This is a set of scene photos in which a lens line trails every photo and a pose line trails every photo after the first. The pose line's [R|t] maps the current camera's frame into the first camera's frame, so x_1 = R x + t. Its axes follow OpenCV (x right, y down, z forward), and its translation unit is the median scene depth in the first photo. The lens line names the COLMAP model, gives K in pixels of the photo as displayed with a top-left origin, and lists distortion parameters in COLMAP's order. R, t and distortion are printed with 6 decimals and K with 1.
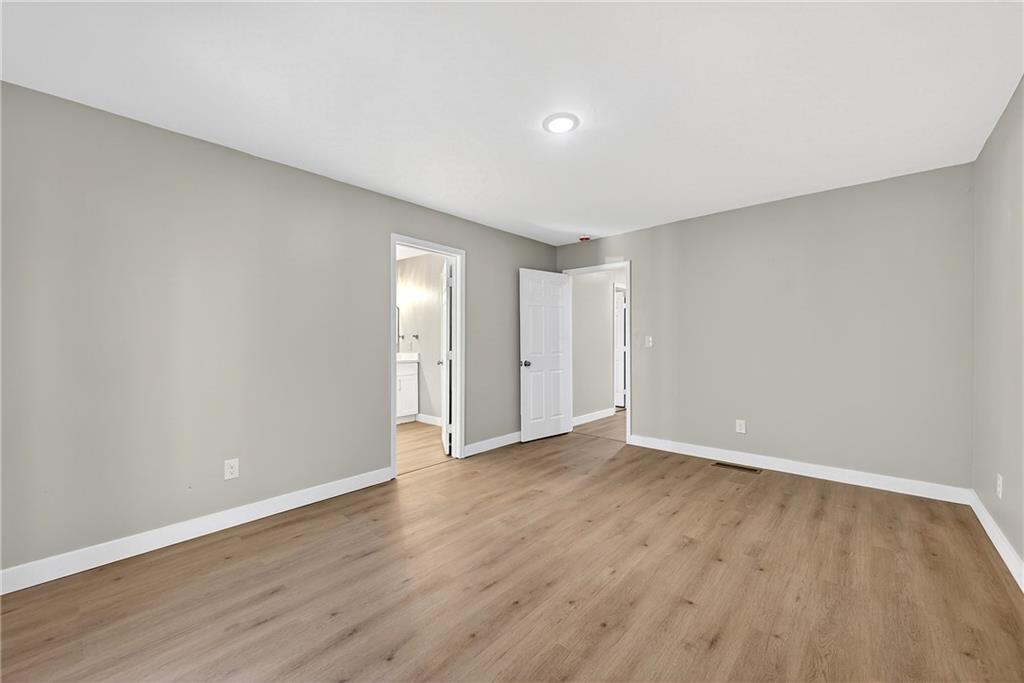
lens RADIAL K [[406.6, 0, 513.3], [0, 406.6, 345.3], [0, 0, 1]] dist [-0.000488, -0.000068]
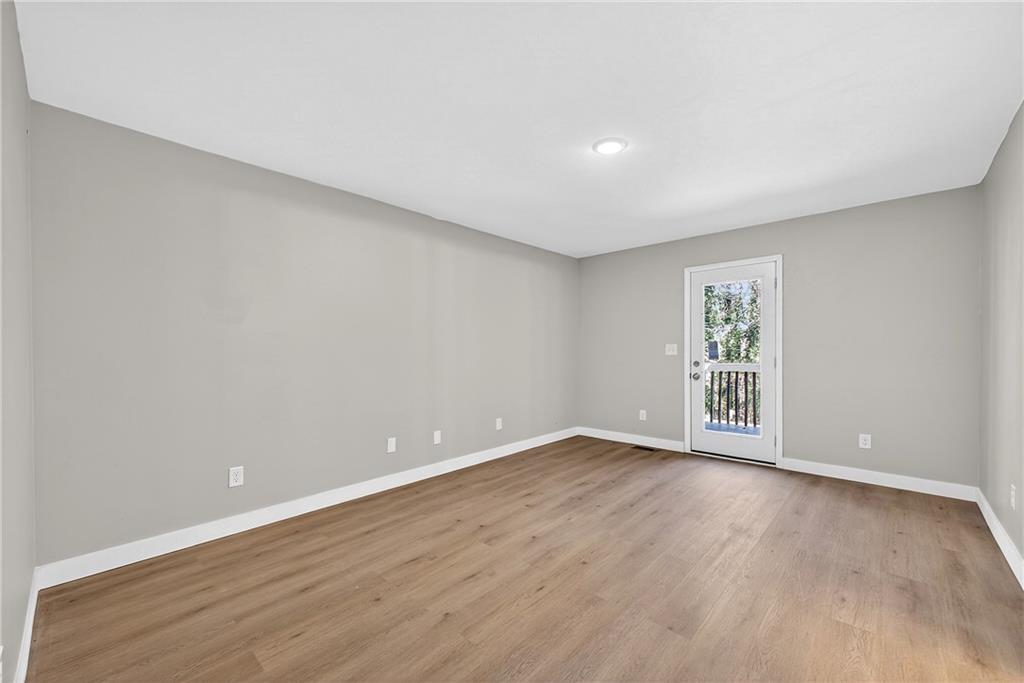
lens RADIAL K [[406.6, 0, 510.4], [0, 406.6, 349.5], [0, 0, 1]] dist [-0.000488, -0.000068]
pose [[-0.999578, 0.013818, 0.025545, 0.344334], [0.014043, 0.999864, 0.008629, -0.022211], [-0.025422, 0.008984, -0.999636, 2.033126]]
